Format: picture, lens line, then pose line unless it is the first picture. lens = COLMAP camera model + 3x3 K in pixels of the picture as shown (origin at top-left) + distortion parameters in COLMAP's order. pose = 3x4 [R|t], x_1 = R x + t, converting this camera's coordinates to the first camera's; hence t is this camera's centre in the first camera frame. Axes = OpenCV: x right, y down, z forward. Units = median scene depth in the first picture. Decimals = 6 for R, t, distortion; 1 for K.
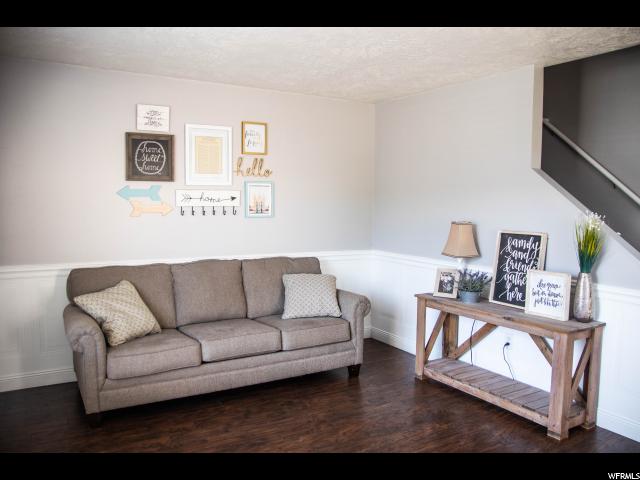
lens RADIAL K [[501.9, 0, 319.6], [0, 501.9, 241.5], [0, 0, 1]] dist [-0.066662, 0.011274]
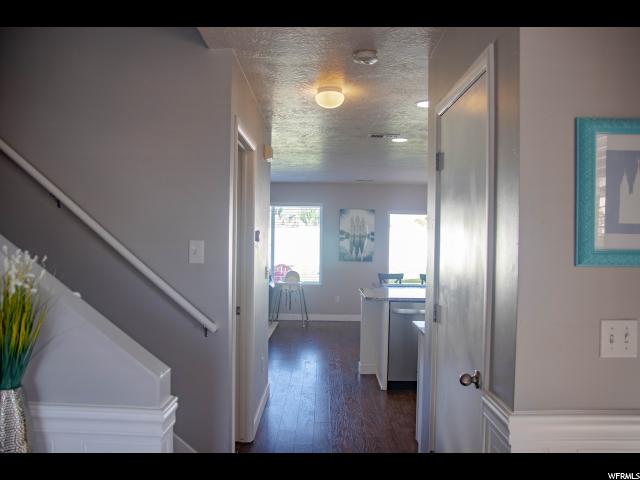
lens RADIAL K [[501.9, 0, 319.4], [0, 501.9, 241.8], [0, 0, 1]] dist [-0.066662, 0.011274]
pose [[0.506354, -0.007805, 0.862290, 0.317636], [0.064188, 0.997526, -0.028663, -0.036646], [-0.859933, 0.069862, 0.505603, 0.553766]]
